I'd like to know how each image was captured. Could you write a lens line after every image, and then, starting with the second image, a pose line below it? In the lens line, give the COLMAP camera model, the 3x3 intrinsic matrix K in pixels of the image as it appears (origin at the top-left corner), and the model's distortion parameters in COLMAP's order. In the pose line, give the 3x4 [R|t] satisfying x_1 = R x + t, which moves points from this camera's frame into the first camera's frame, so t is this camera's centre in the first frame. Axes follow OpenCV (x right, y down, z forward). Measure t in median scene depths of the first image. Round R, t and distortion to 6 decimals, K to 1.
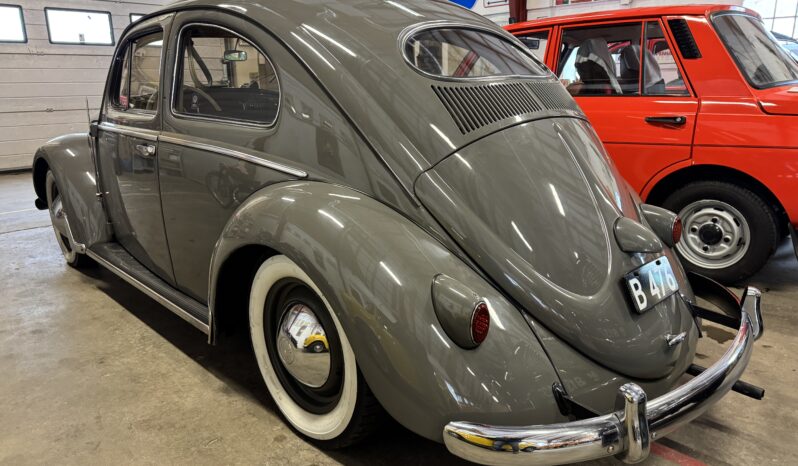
lens RADIAL K [[555.4, 0, 399.0], [0, 555.4, 233.0], [0, 0, 1]] dist [0.020869, -0.000223]
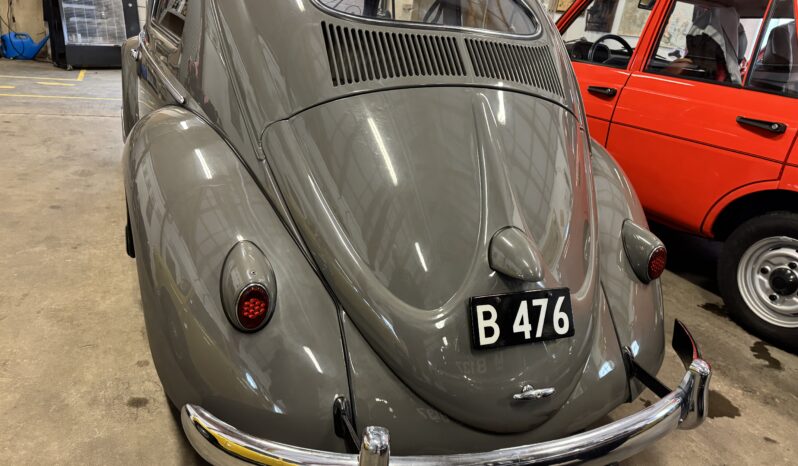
lens RADIAL K [[555.4, 0, 399.0], [0, 555.4, 233.0], [0, 0, 1]] dist [0.020869, -0.000223]
pose [[0.935638, 0.236611, -0.261909, 0.247967], [-0.211949, 0.969992, 0.119137, -0.043028], [0.282239, -0.055957, 0.957711, 0.110269]]
